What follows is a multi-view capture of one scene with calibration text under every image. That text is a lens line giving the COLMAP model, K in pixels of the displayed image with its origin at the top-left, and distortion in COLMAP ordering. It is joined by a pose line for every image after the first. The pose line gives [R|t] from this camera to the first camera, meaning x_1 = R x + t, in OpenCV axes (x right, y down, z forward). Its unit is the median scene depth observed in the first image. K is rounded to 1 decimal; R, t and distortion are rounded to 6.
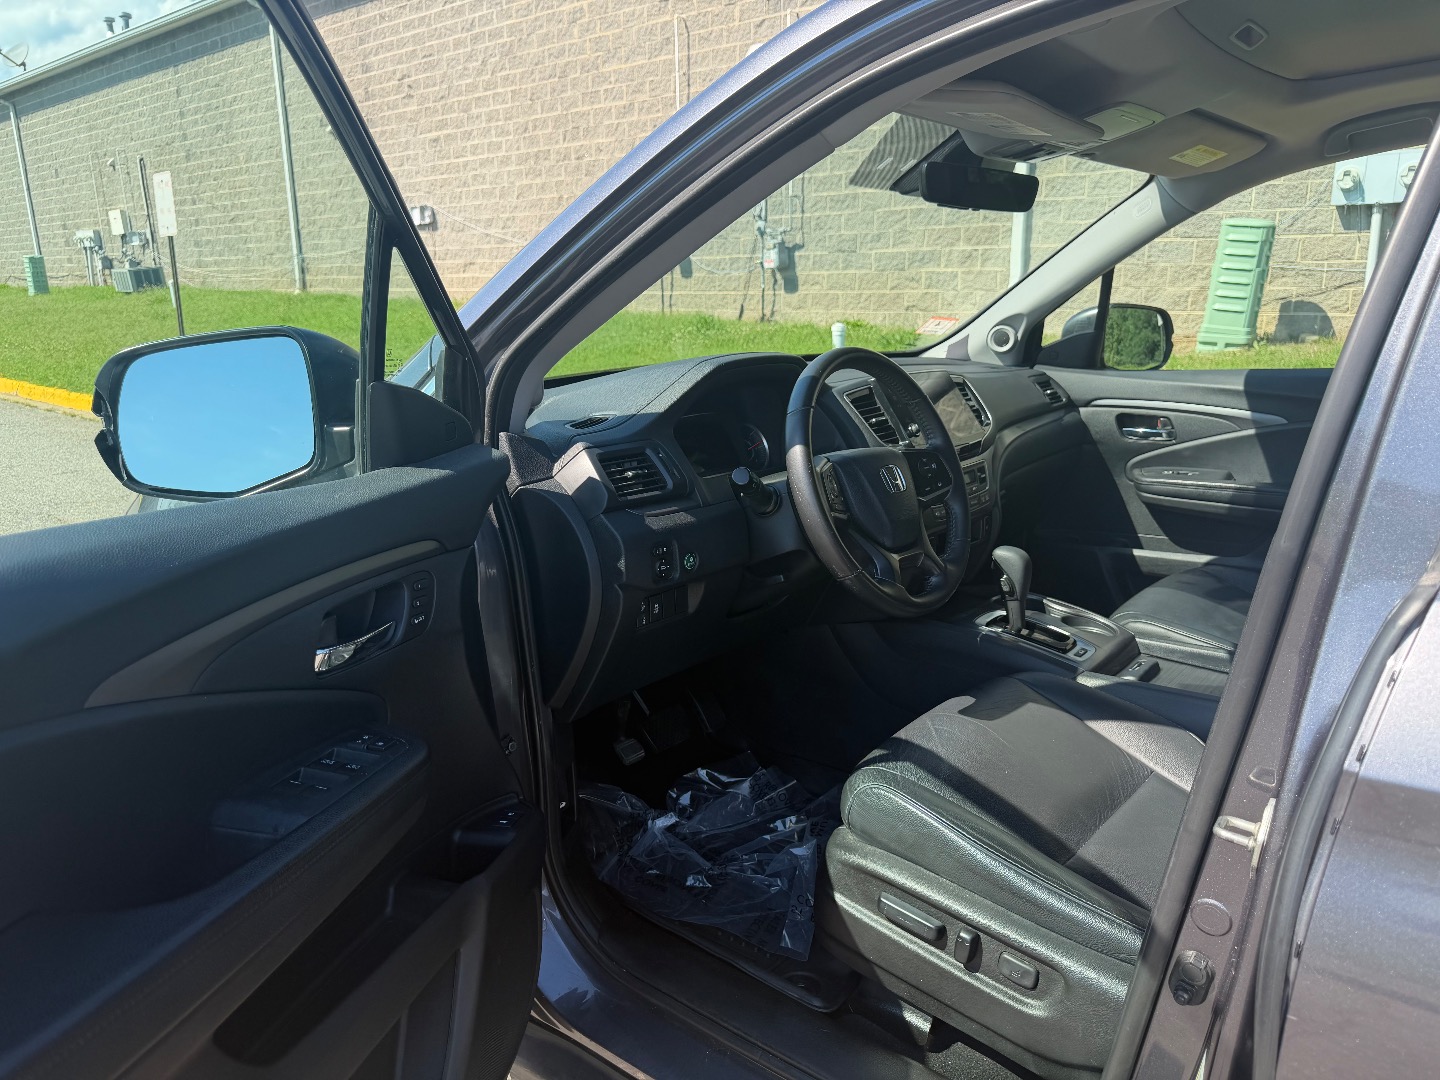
lens RADIAL K [[1031.4, 0, 712.2], [0, 1031.4, 543.1], [0, 0, 1]] dist [0.027370, -0.032106]
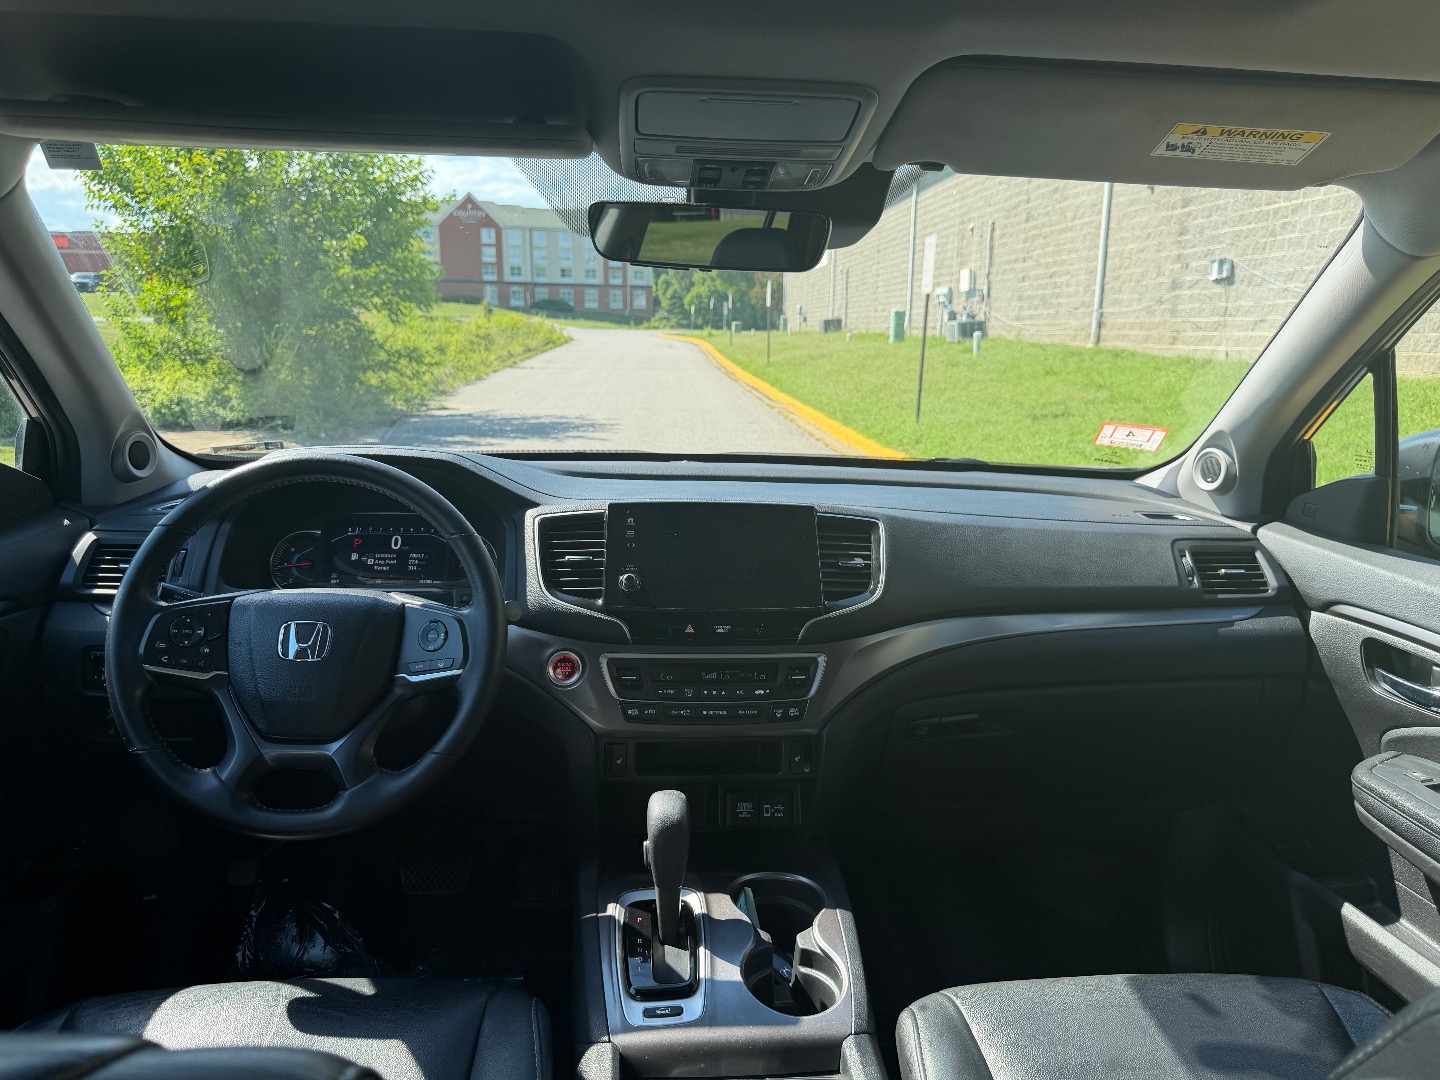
lens RADIAL K [[1031.4, 0, 720.6], [0, 1031.4, 544.6], [0, 0, 1]] dist [0.027370, -0.032106]
pose [[0.706014, 0.166649, -0.688311, 0.082358], [-0.199003, 0.979443, 0.033015, -0.019411], [0.679663, 0.113667, 0.724664, 0.061959]]
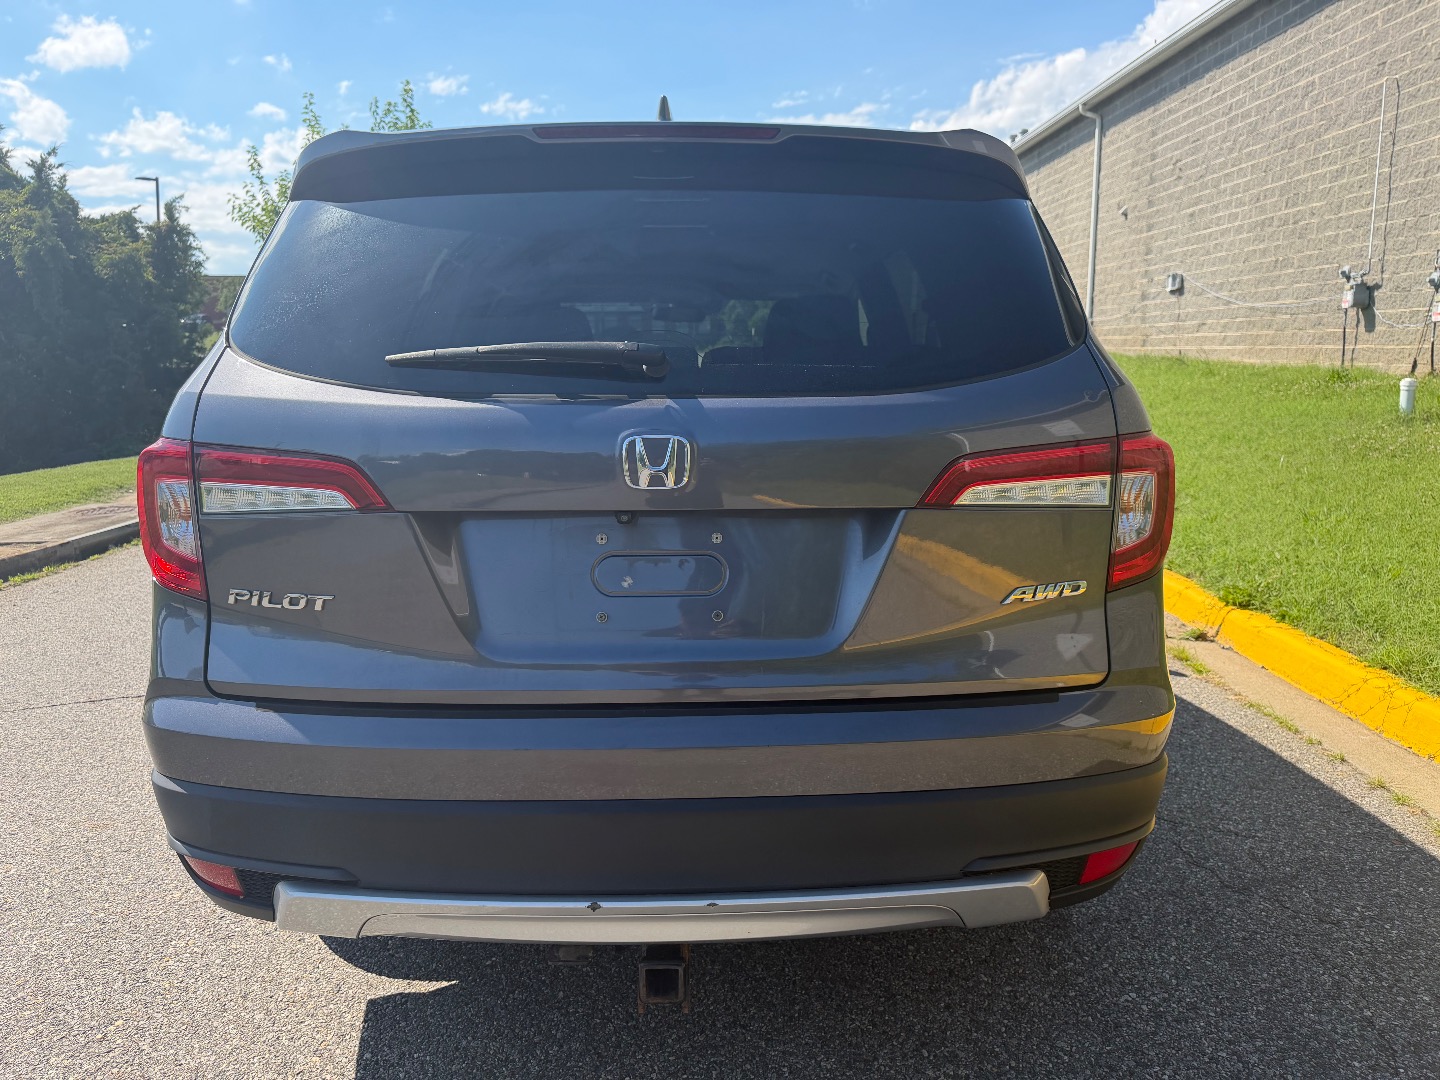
lens RADIAL K [[1031.4, 0, 707.1], [0, 1031.4, 539.5], [0, 0, 1]] dist [0.027370, -0.032106]
pose [[0.650406, 0.137170, -0.747099, 0.267187], [-0.179496, 0.983458, 0.024302, 0.017588], [0.738074, 0.118295, 0.664269, -0.074264]]
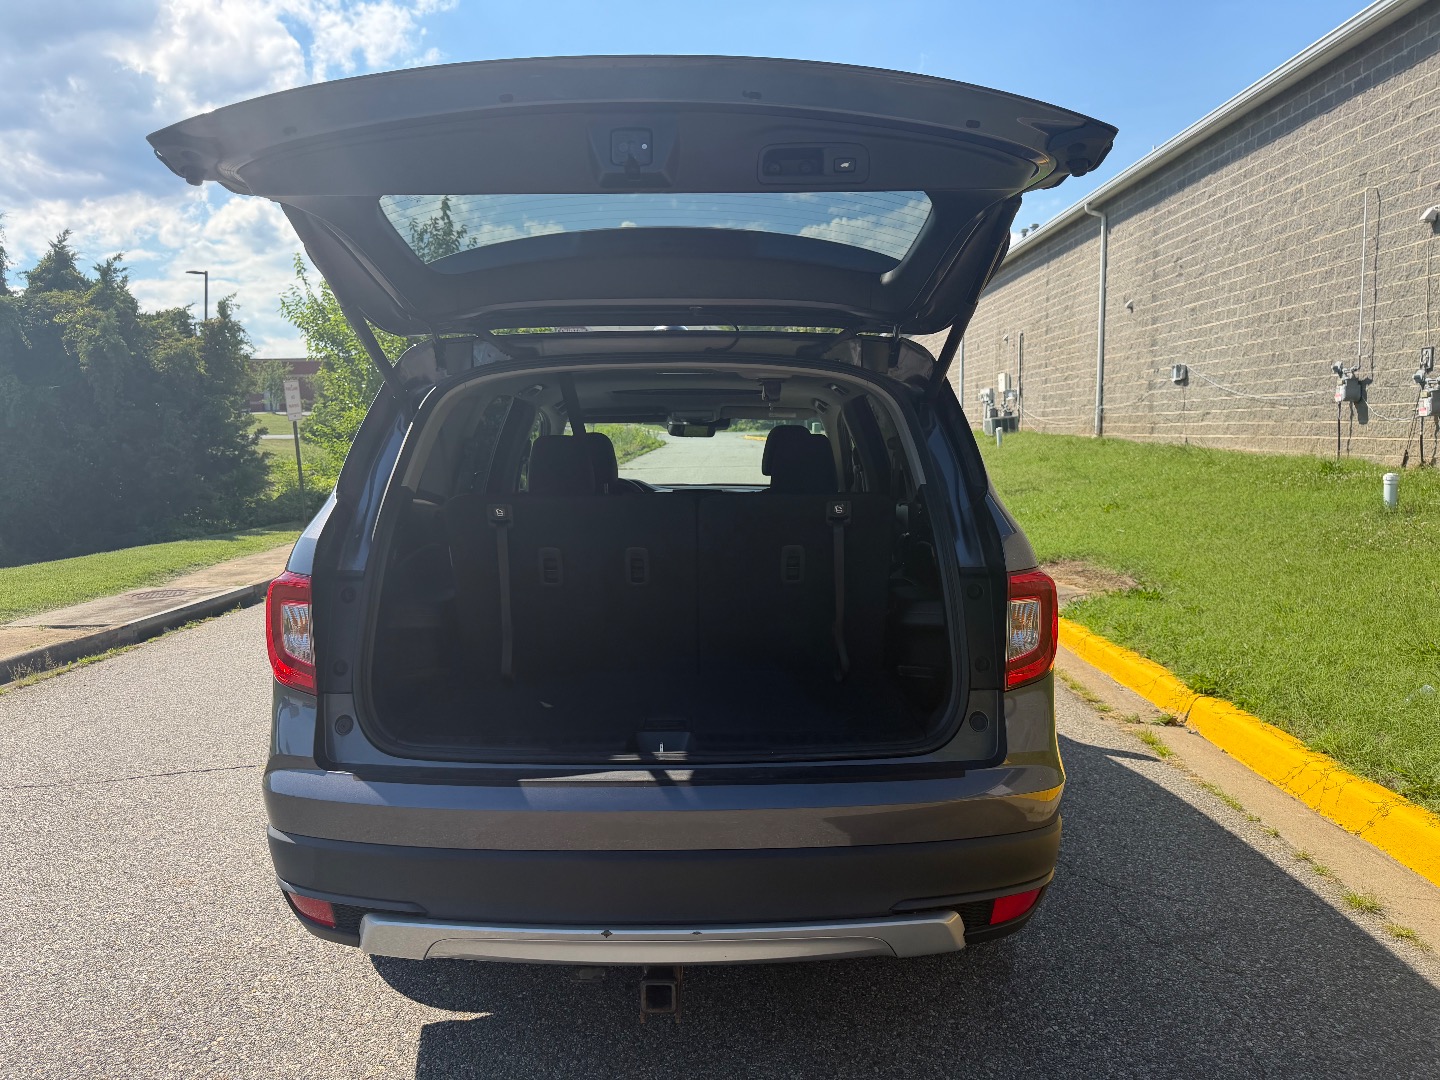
lens RADIAL K [[1031.4, 0, 707.7], [0, 1031.4, 538.8], [0, 0, 1]] dist [0.027370, -0.032106]
pose [[0.632652, 0.082300, -0.770050, 0.295849], [-0.182467, 0.982185, -0.044937, 0.011184], [0.752633, 0.168938, 0.636398, -0.094332]]
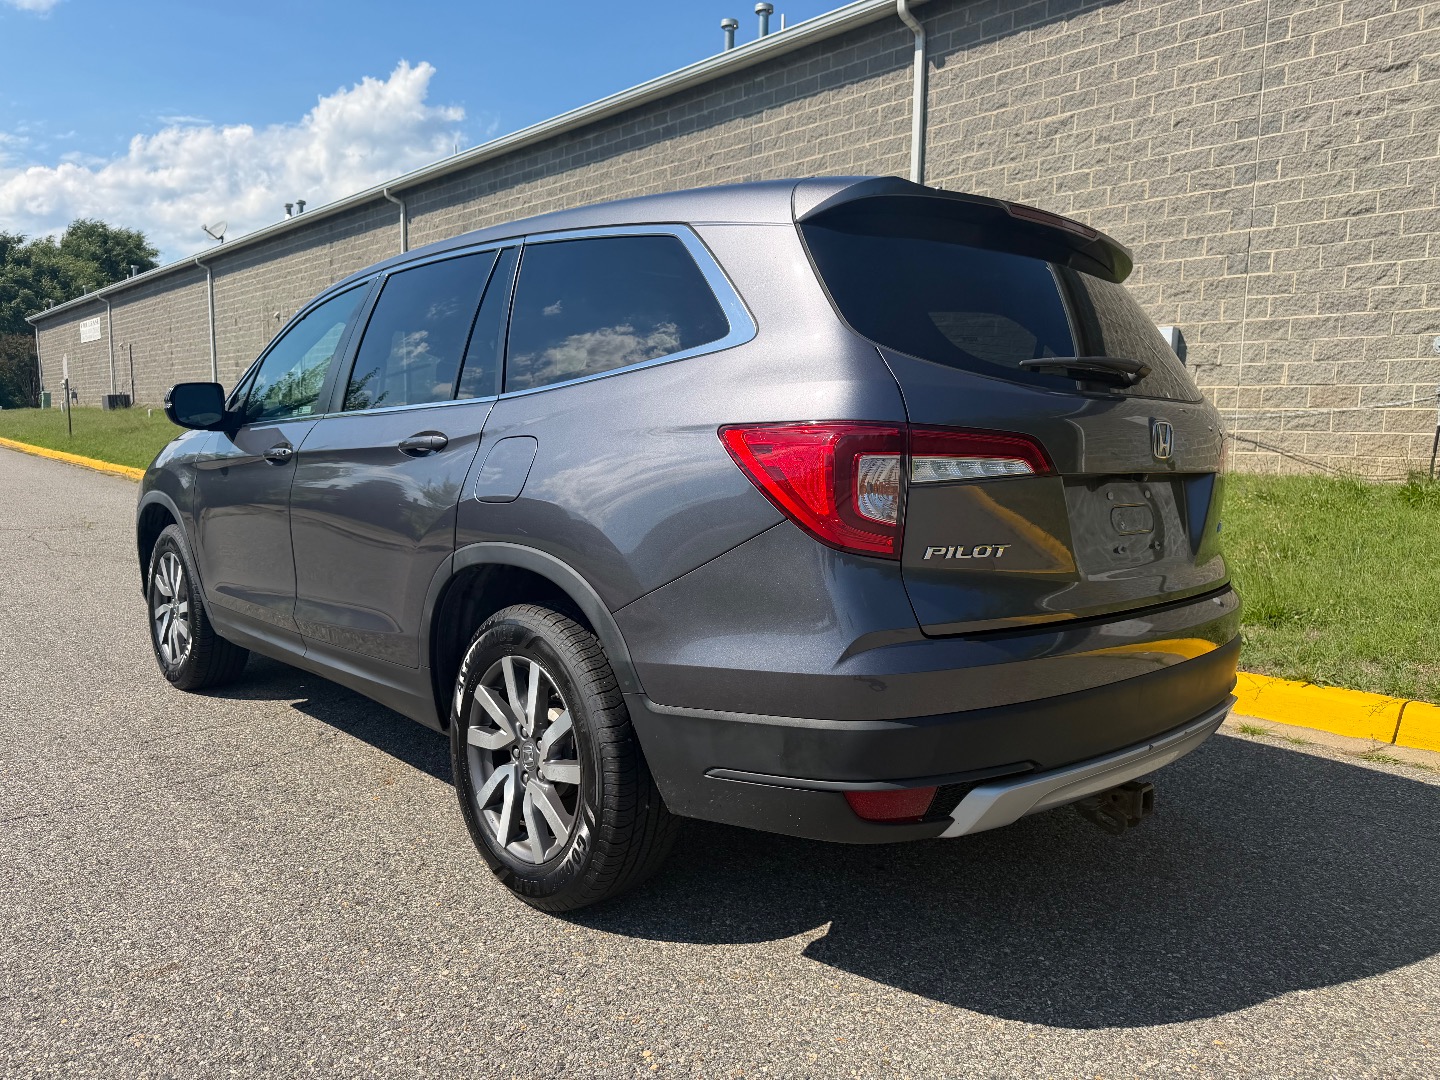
lens RADIAL K [[1031.4, 0, 717.8], [0, 1031.4, 548.0], [0, 0, 1]] dist [0.027370, -0.032106]
pose [[0.991911, 0.043972, -0.119080, 0.142766], [-0.059569, 0.989623, -0.130759, 0.052852], [0.112094, 0.136795, 0.984237, -0.166770]]
